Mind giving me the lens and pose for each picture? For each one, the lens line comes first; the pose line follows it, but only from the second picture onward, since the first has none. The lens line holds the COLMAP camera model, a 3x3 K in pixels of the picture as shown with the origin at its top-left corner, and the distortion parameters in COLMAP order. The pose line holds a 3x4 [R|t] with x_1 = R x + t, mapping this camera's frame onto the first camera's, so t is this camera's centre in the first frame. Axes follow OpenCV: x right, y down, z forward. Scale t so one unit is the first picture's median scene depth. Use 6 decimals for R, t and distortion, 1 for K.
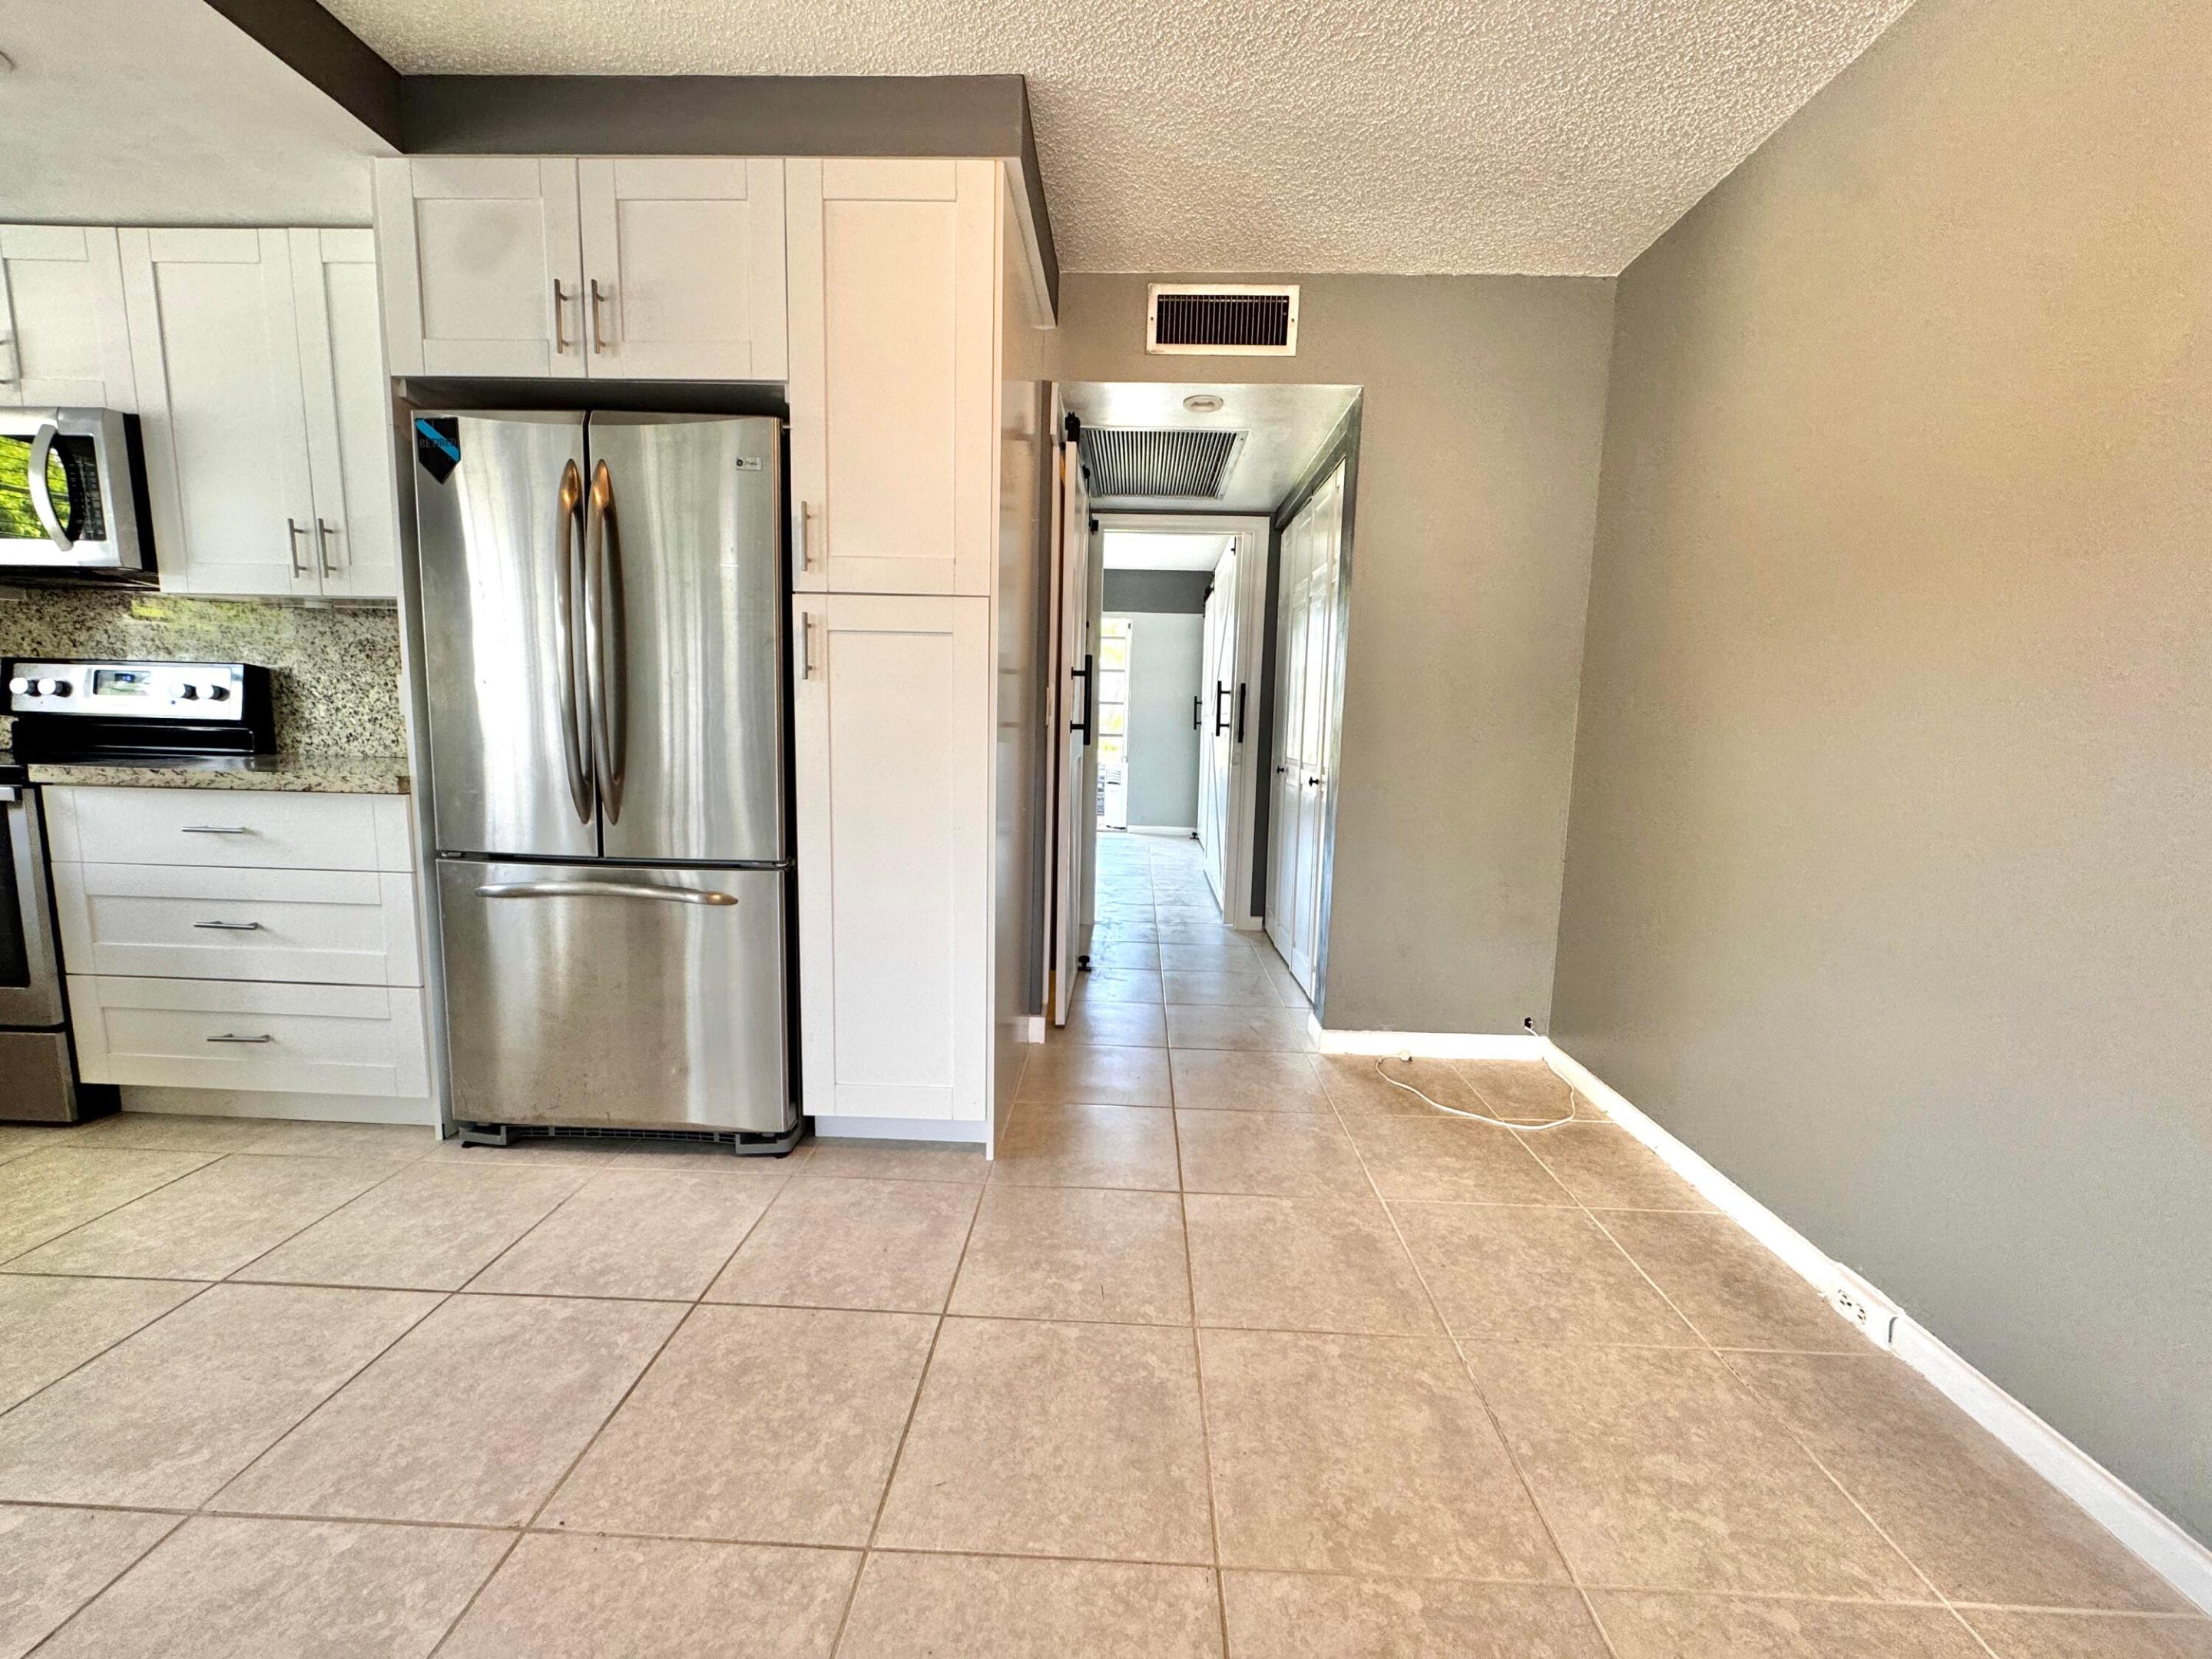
lens RADIAL K [[881.4, 0, 1106.8], [0, 881.4, 840.4], [0, 0, 1]] dist [-0.001077, 0.000060]
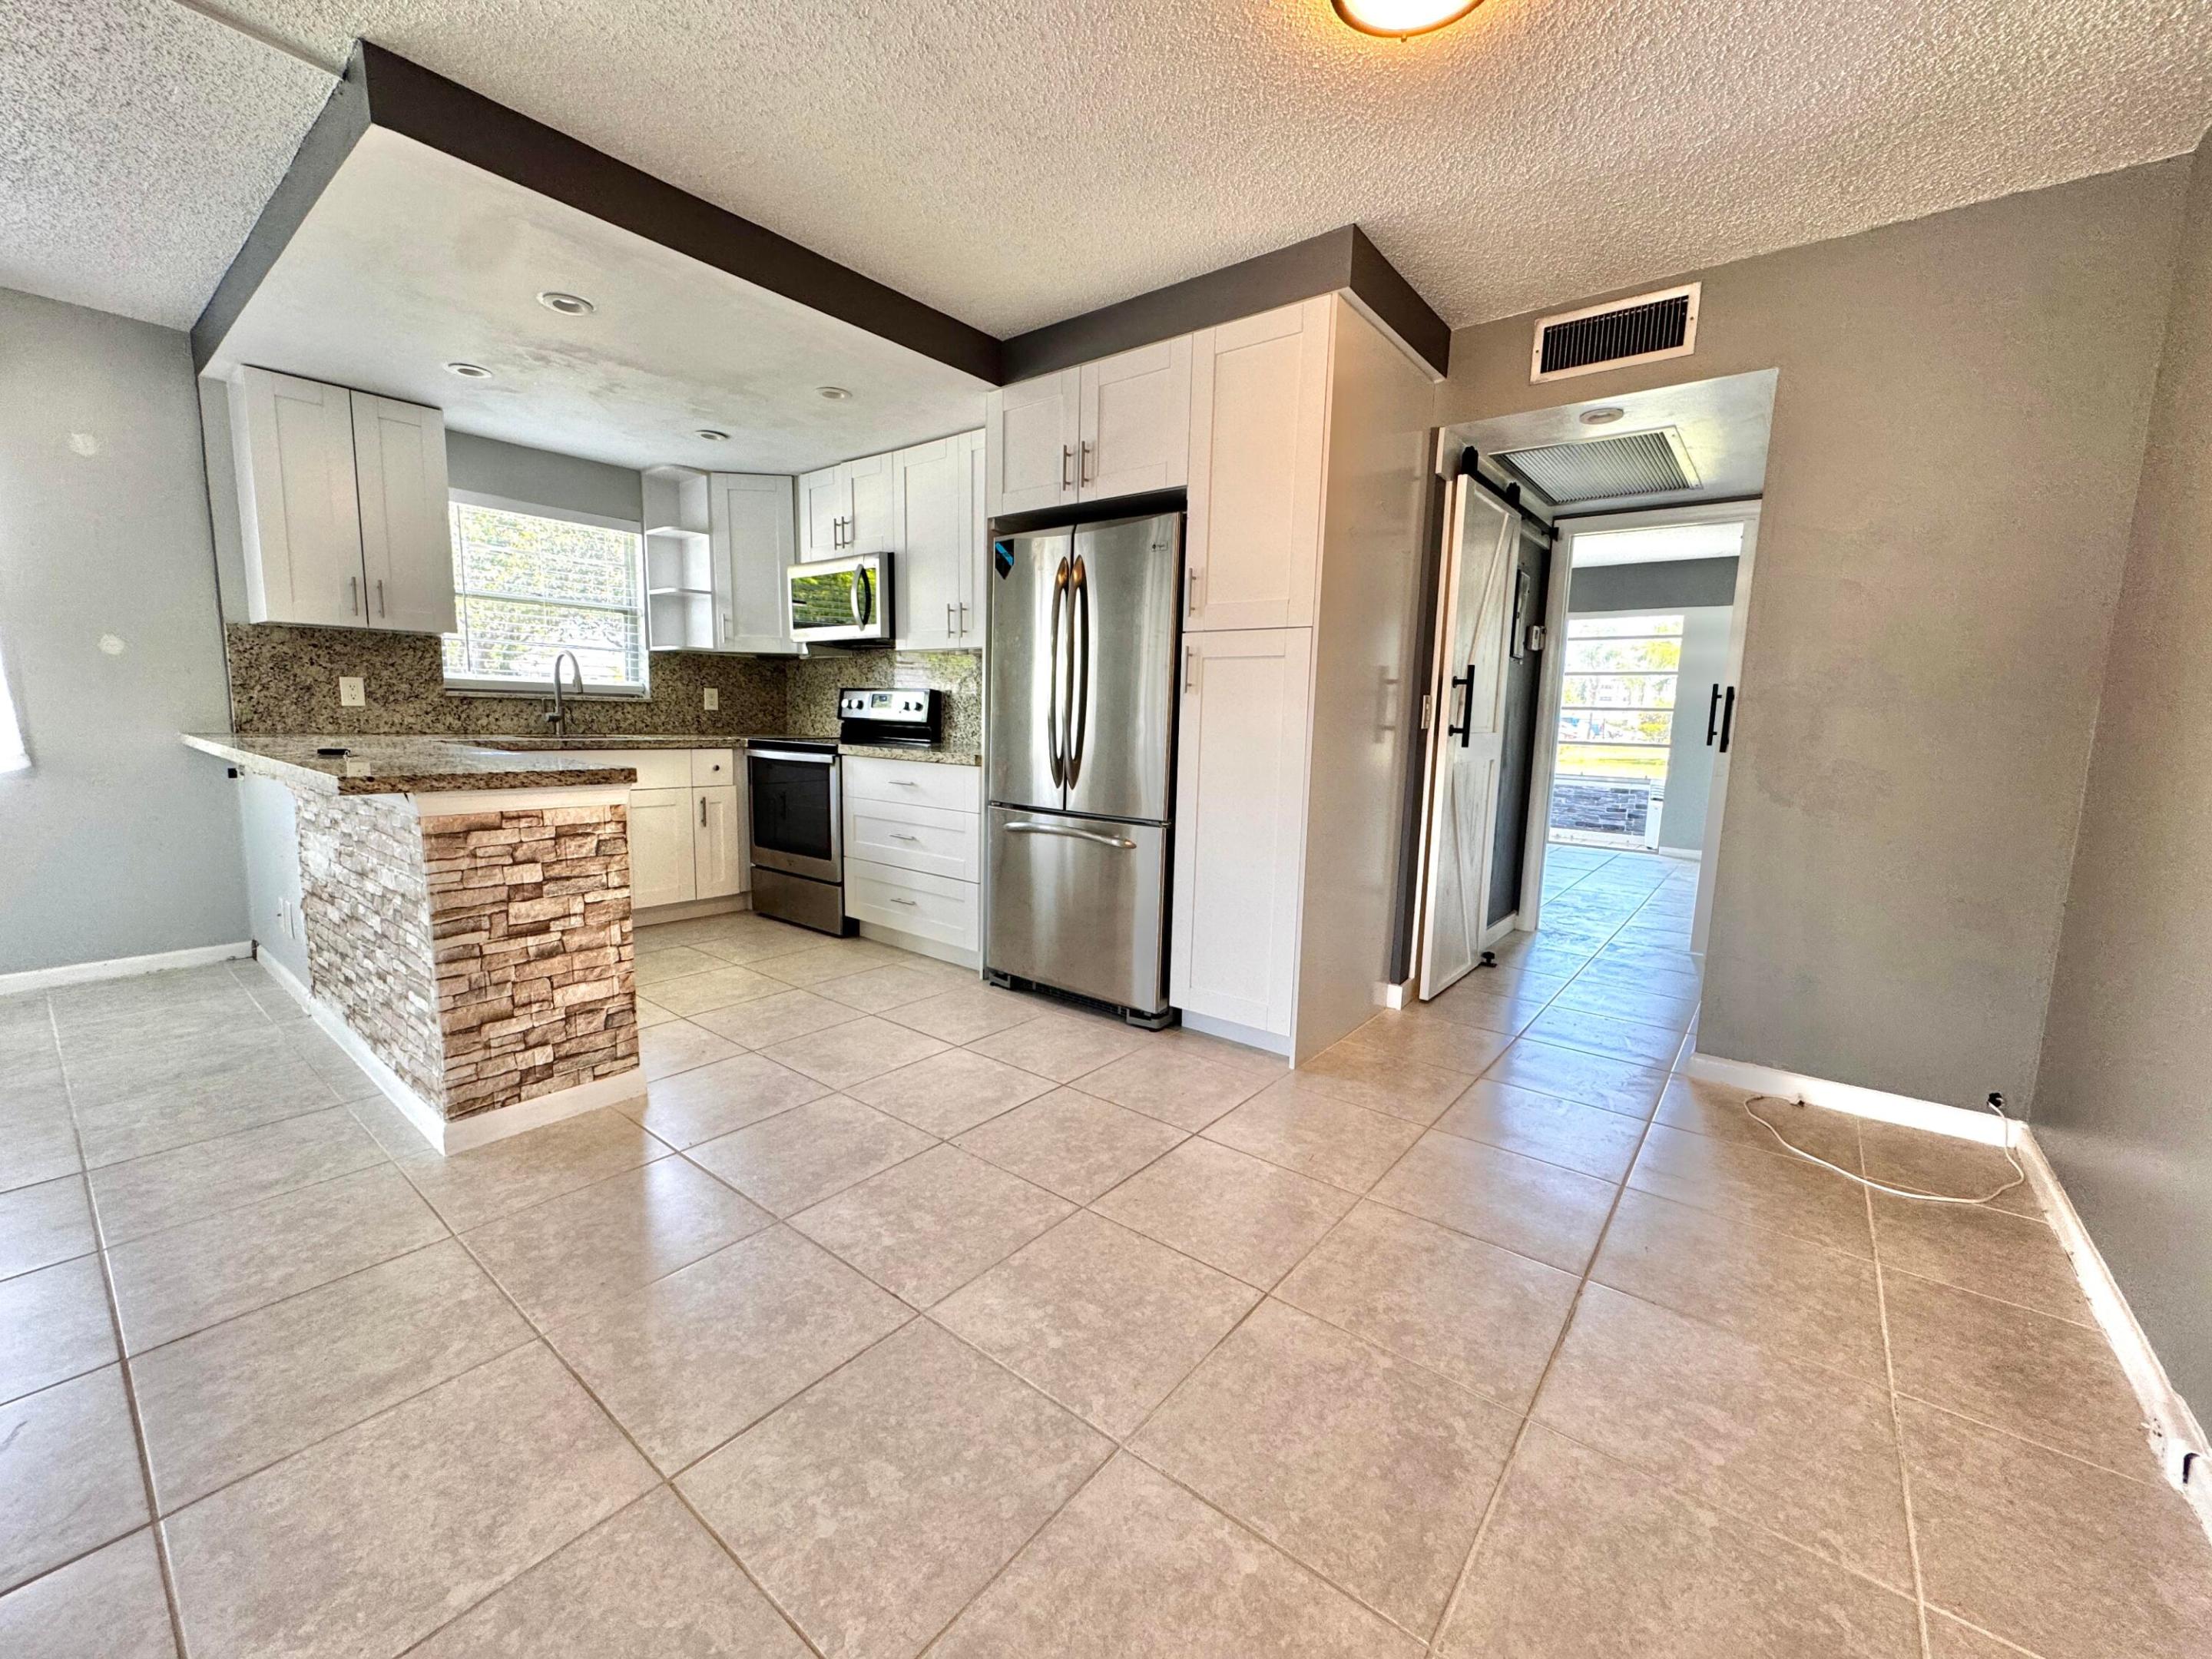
lens RADIAL K [[881.4, 0, 1108.4], [0, 881.4, 852.6], [0, 0, 1]] dist [-0.001077, 0.000060]
pose [[0.805895, 0.088750, -0.585369, 0.372952], [-0.086745, 0.995731, 0.031541, 0.034923], [0.585669, 0.025359, 0.810153, -0.194509]]
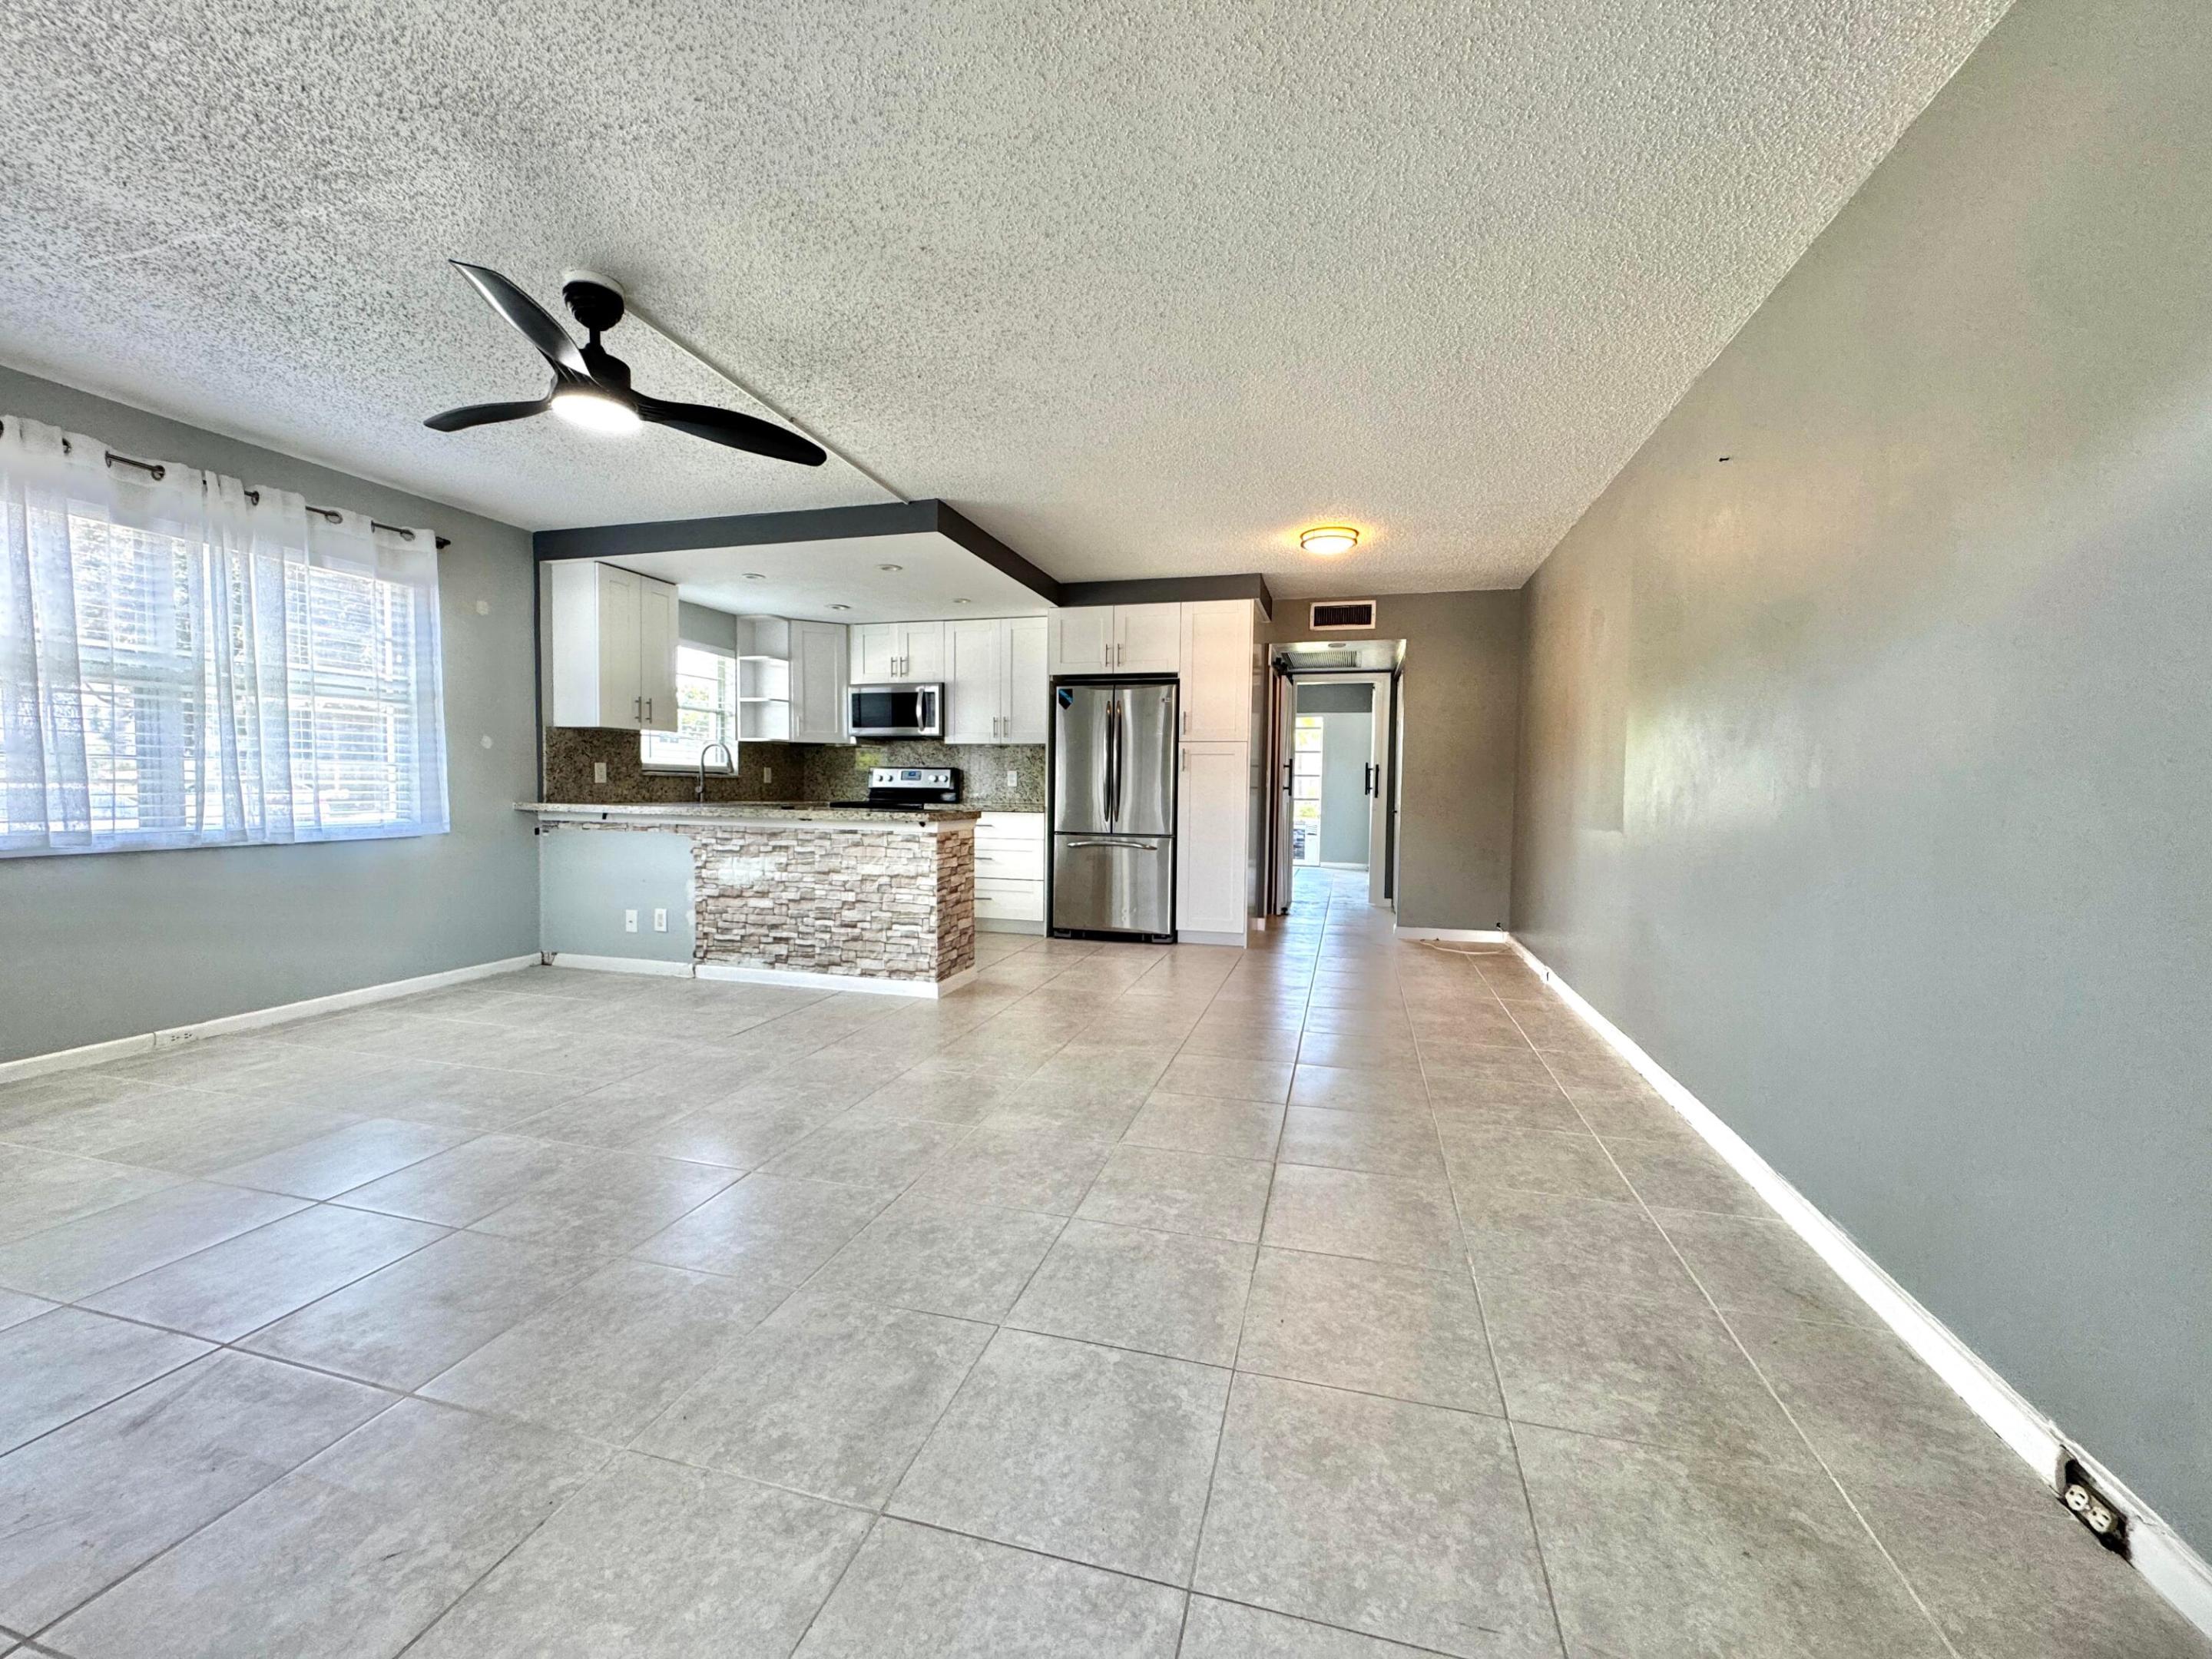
lens RADIAL K [[881.4, 0, 1109.7], [0, 881.4, 826.1], [0, 0, 1]] dist [-0.001077, 0.000060]
pose [[0.971792, -0.002606, -0.235826, 0.095960], [-0.020258, 0.995321, -0.094478, 0.246820], [0.234968, 0.096590, 0.967192, -1.639783]]
